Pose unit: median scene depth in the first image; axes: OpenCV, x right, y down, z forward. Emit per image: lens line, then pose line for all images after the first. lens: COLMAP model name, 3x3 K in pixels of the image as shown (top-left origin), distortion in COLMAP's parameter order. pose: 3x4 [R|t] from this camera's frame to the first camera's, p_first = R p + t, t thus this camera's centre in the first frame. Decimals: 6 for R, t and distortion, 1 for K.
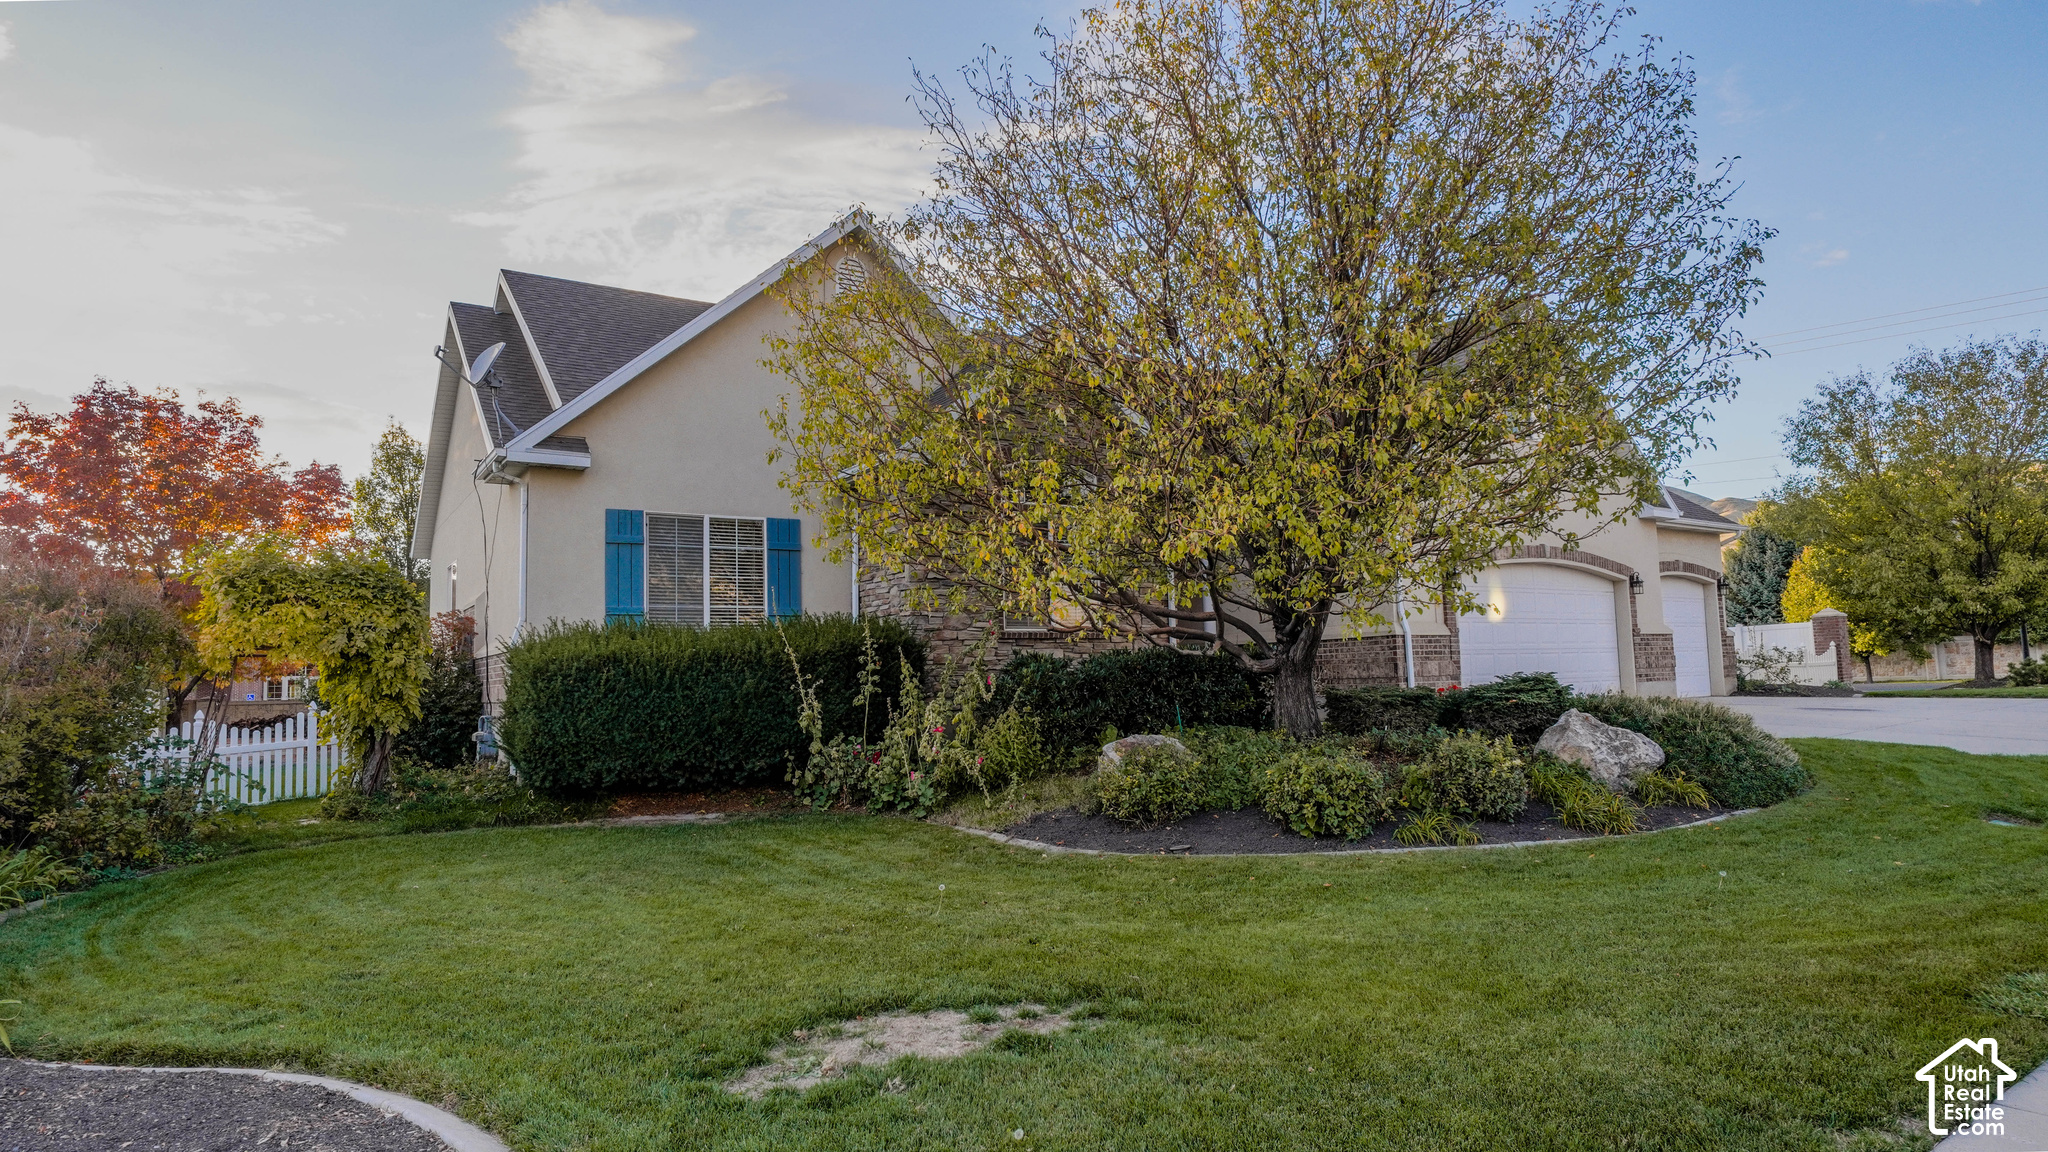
lens RADIAL K [[1094.4, 0, 1002.2], [0, 1094.4, 577.1], [0, 0, 1]] dist [-0.025722, -0.000645]
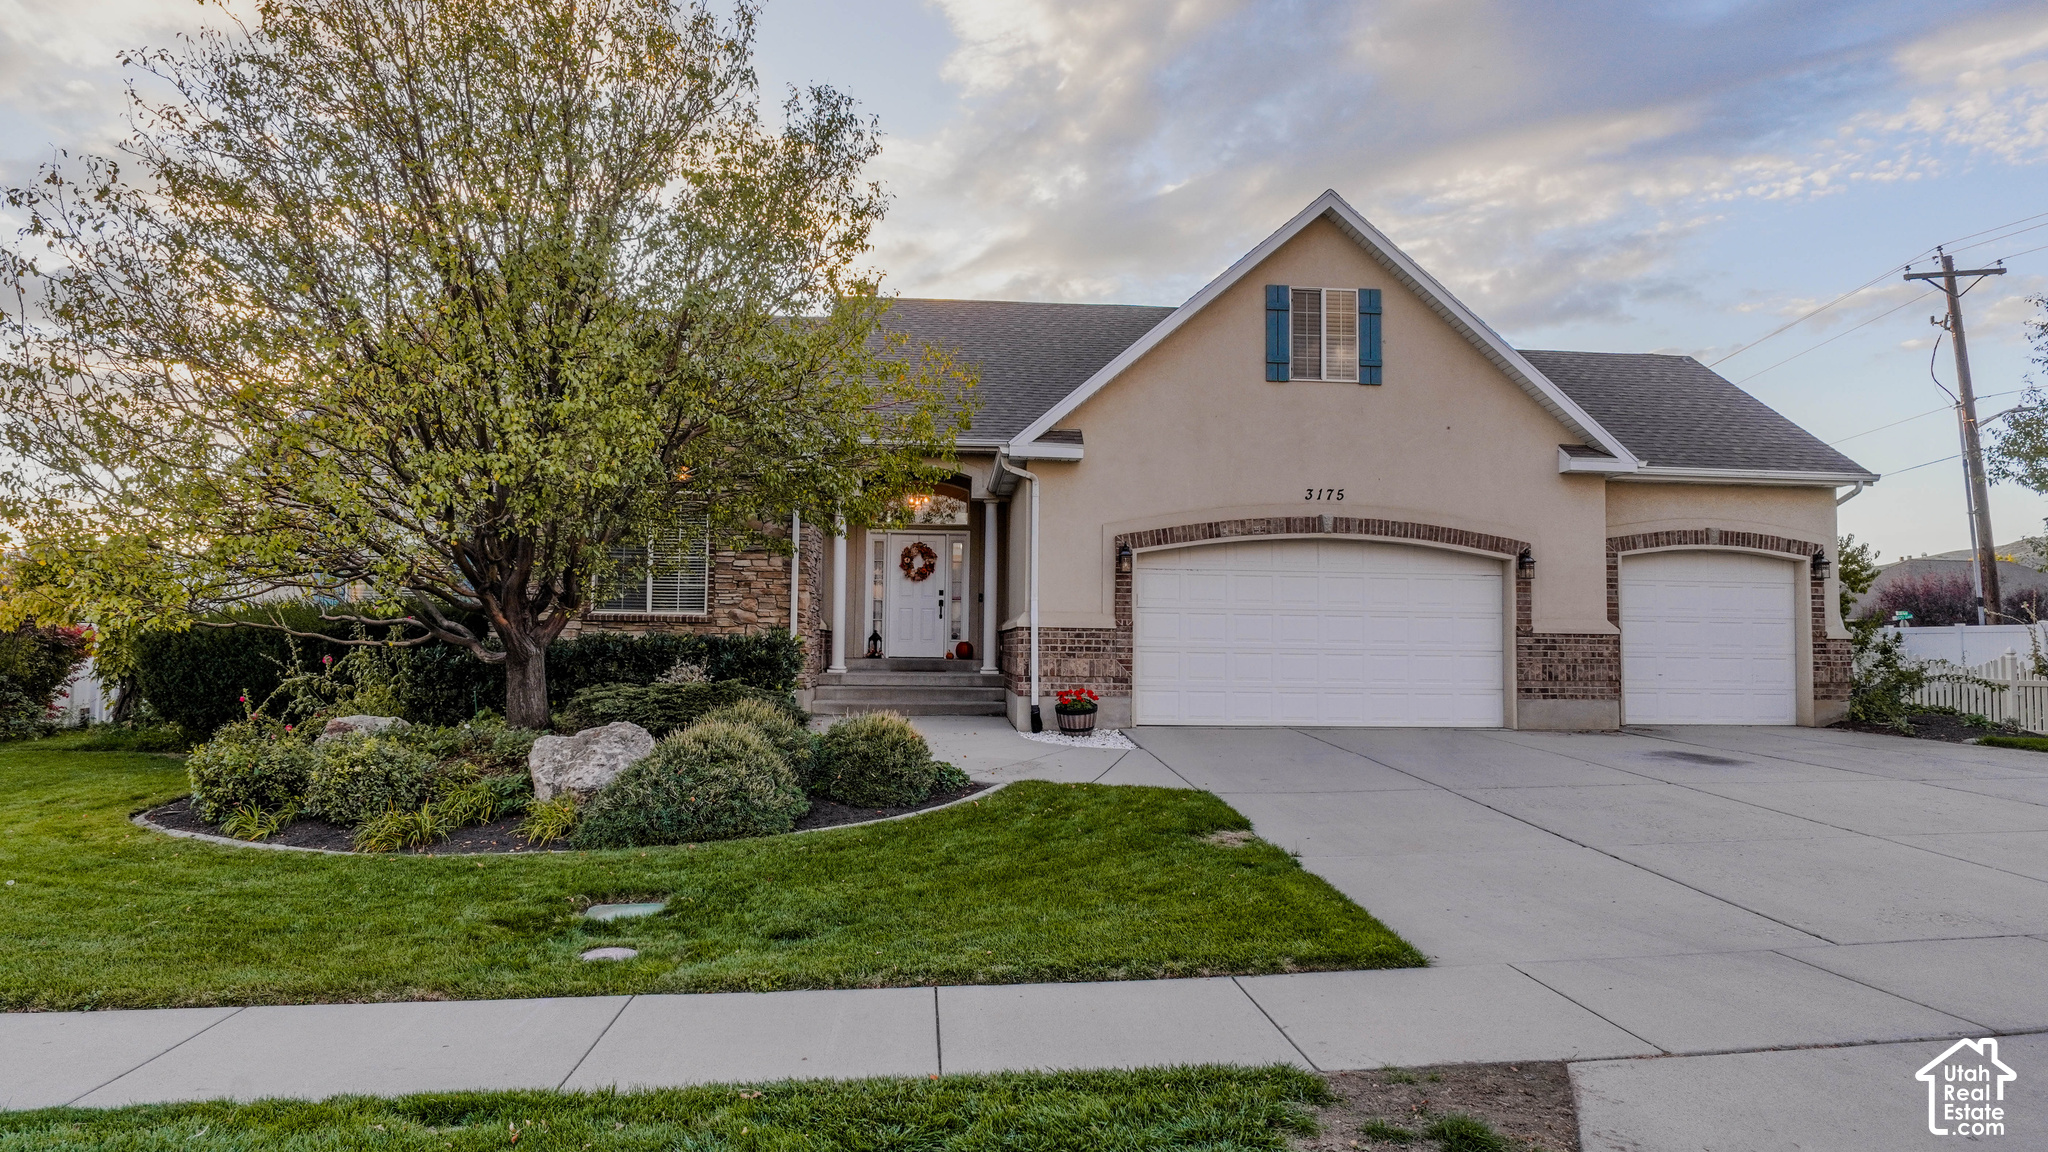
lens RADIAL K [[1094.4, 0, 1002.2], [0, 1094.4, 577.1], [0, 0, 1]] dist [-0.025722, -0.000645]
pose [[0.872701, 0.006930, -0.488205, 0.630313], [0.009711, 0.999455, 0.031546, -0.011858], [0.488158, -0.032271, 0.872159, 0.188882]]
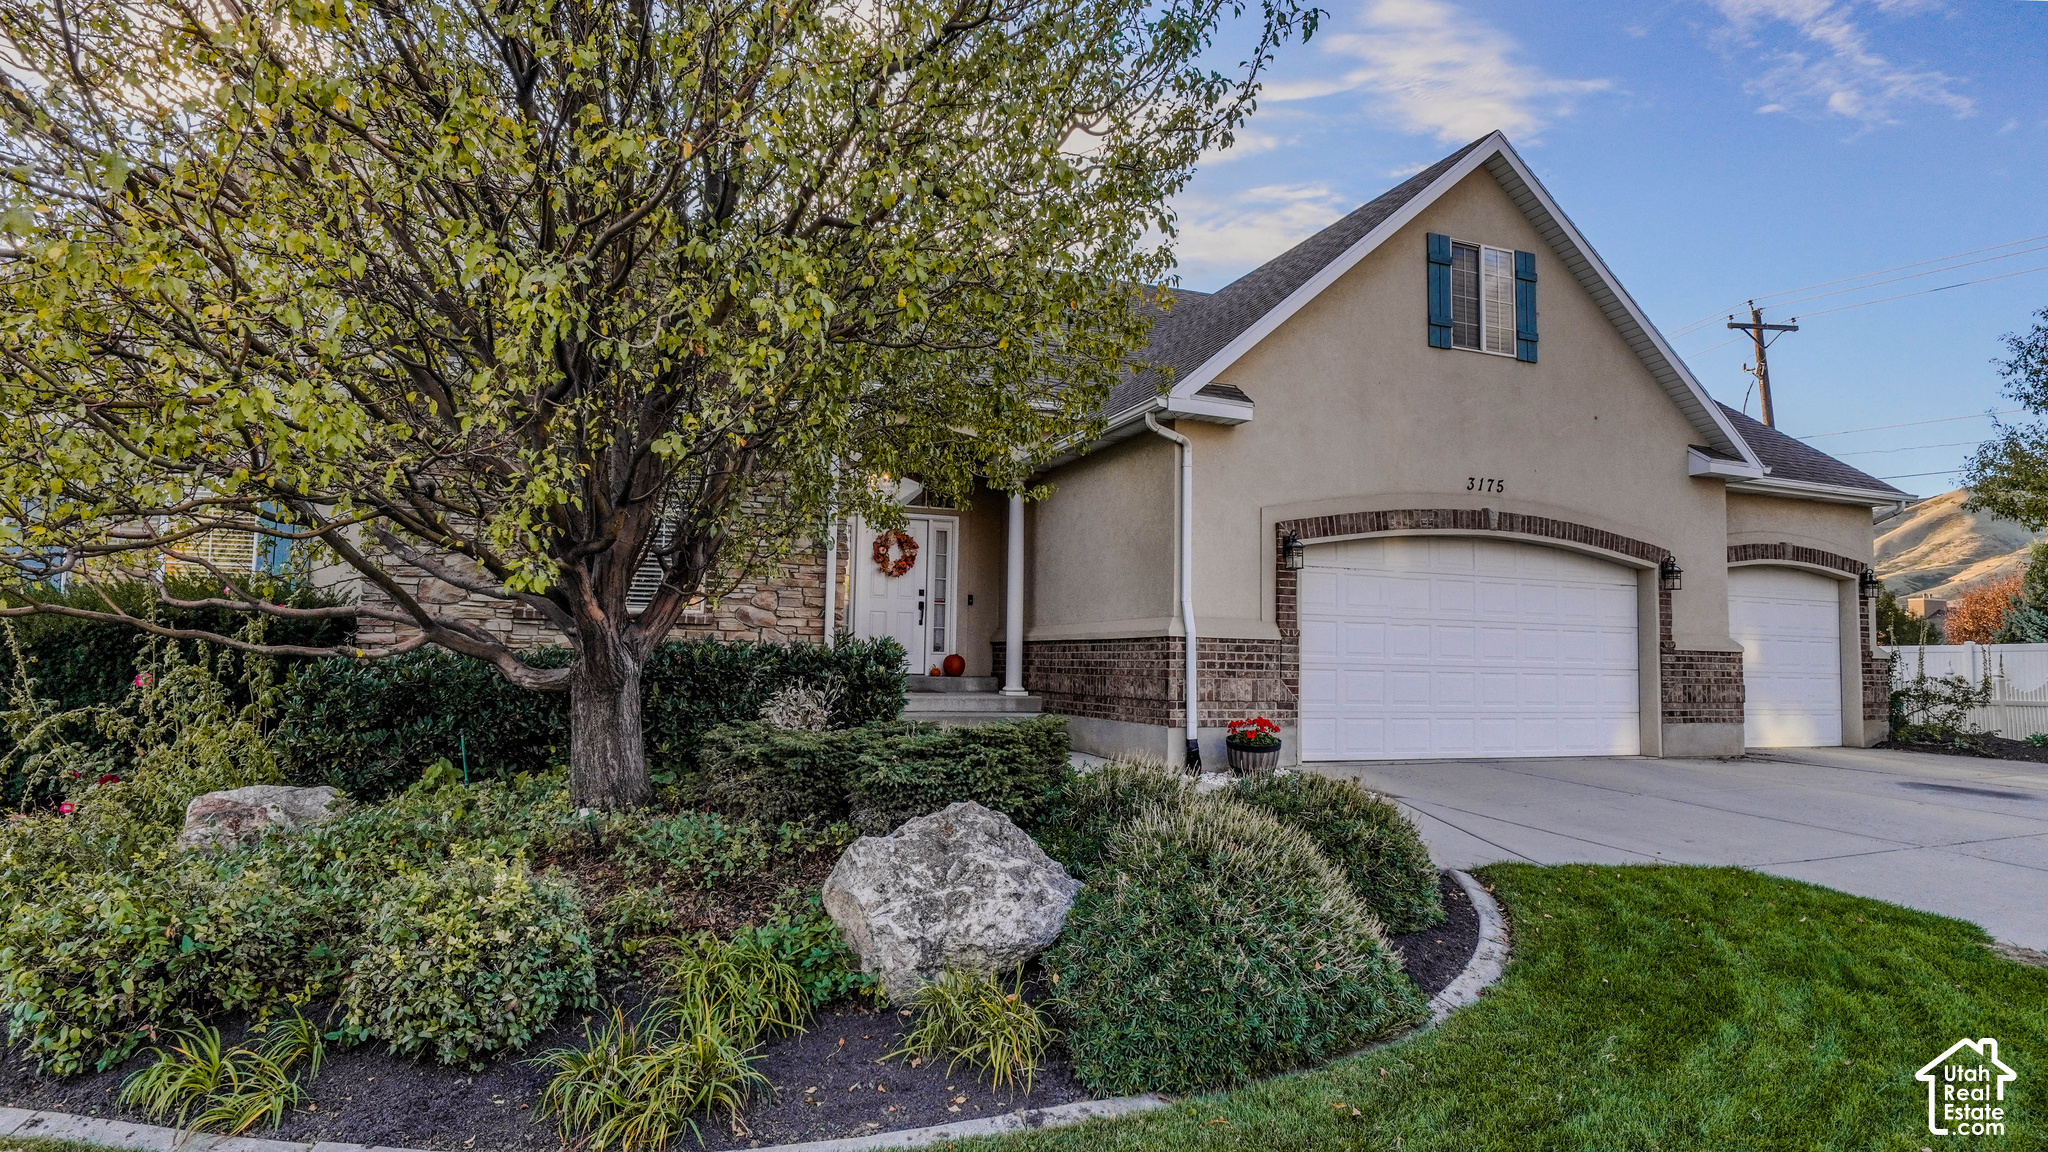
lens RADIAL K [[1094.4, 0, 1002.2], [0, 1094.4, 577.1], [0, 0, 1]] dist [-0.025722, -0.000645]
pose [[0.976347, 0.028048, -0.214383, 0.327183], [-0.024758, 0.999531, 0.018020, 0.006094], [0.214788, -0.012287, 0.976584, 0.268203]]
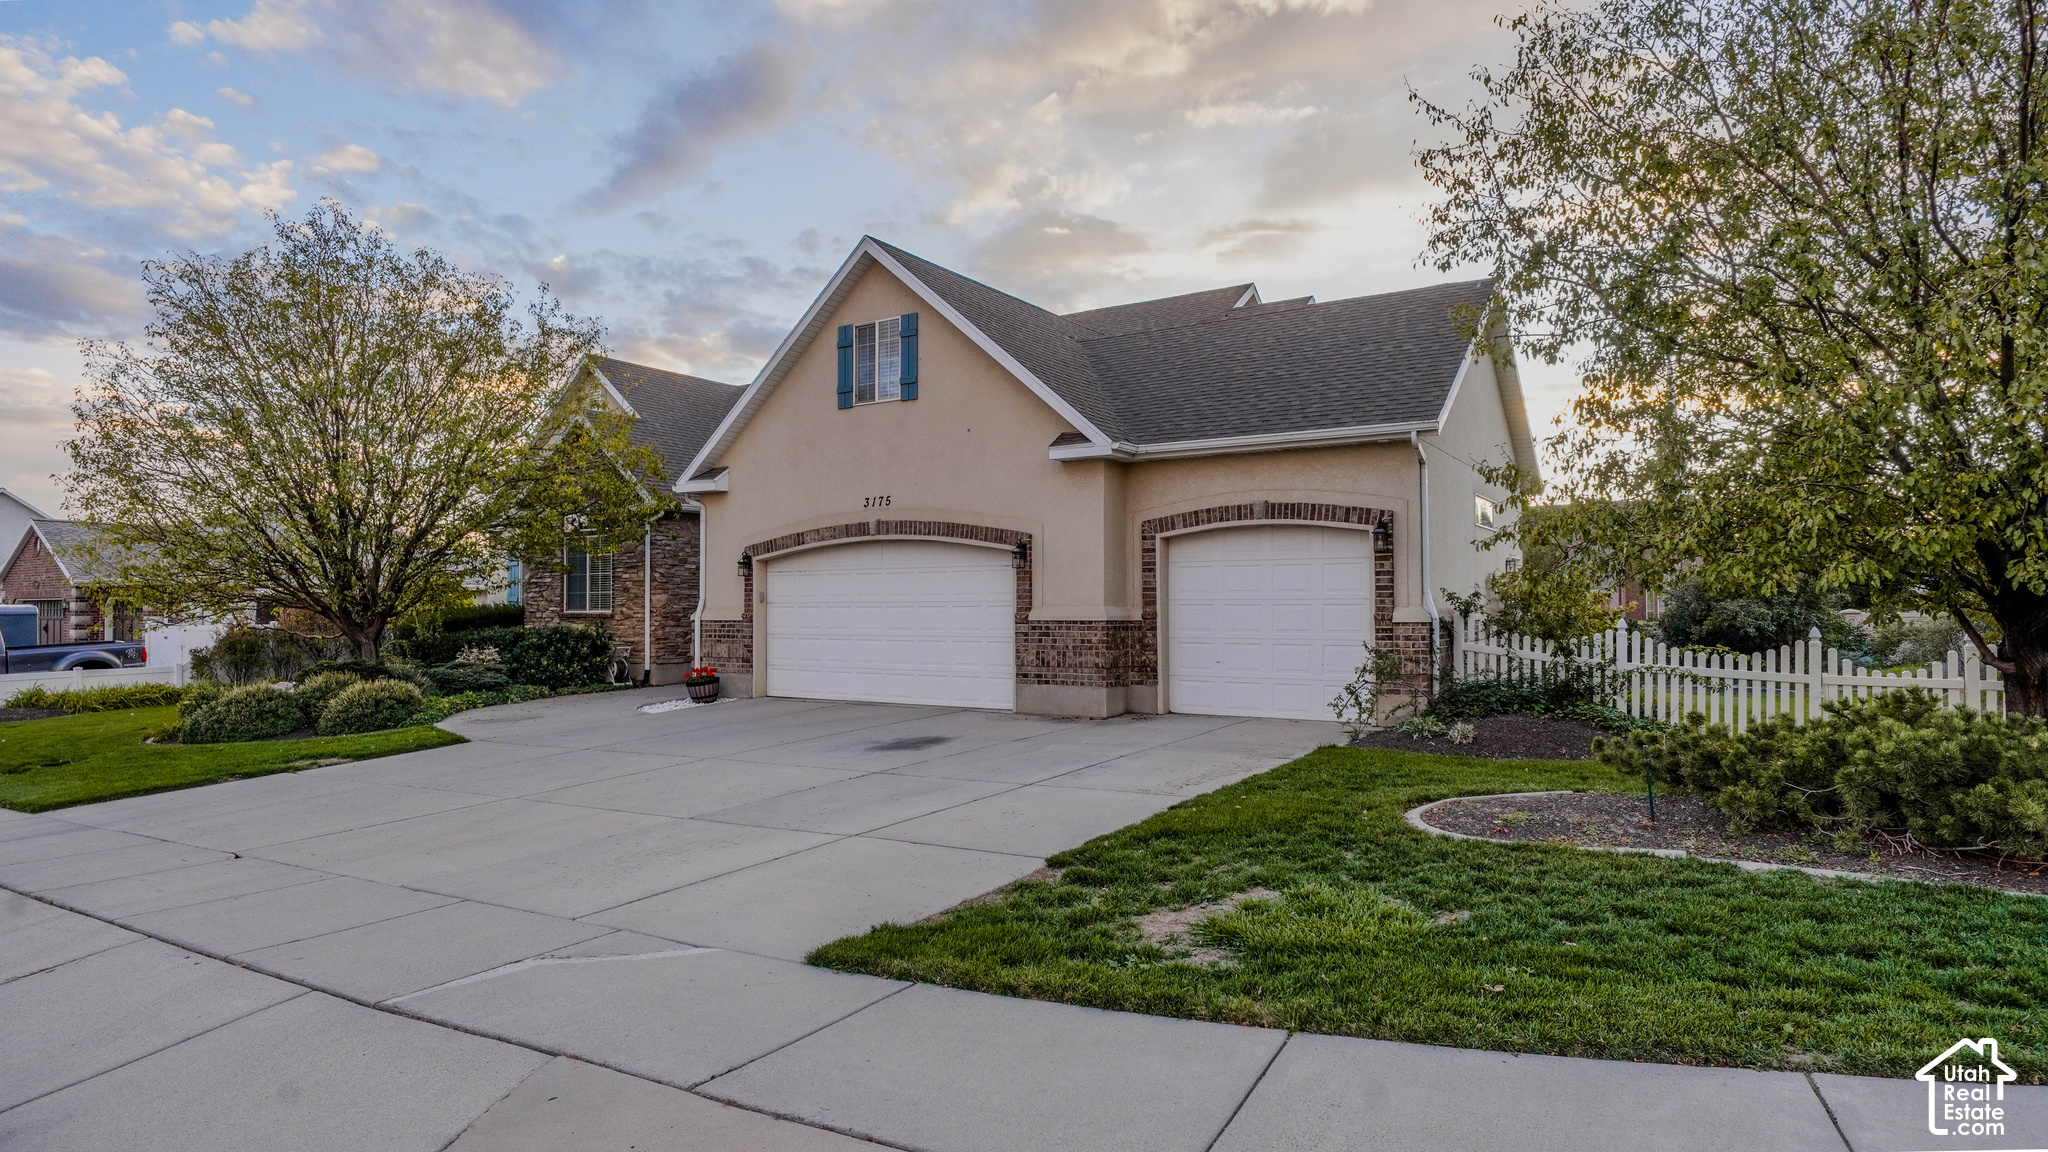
lens RADIAL K [[1094.4, 0, 1002.2], [0, 1094.4, 577.1], [0, 0, 1]] dist [-0.025722, -0.000645]
pose [[0.414871, -0.005255, -0.909865, 1.267463], [0.074773, 0.996798, 0.028337, -0.000786], [0.906803, -0.079789, 0.413936, 0.667234]]
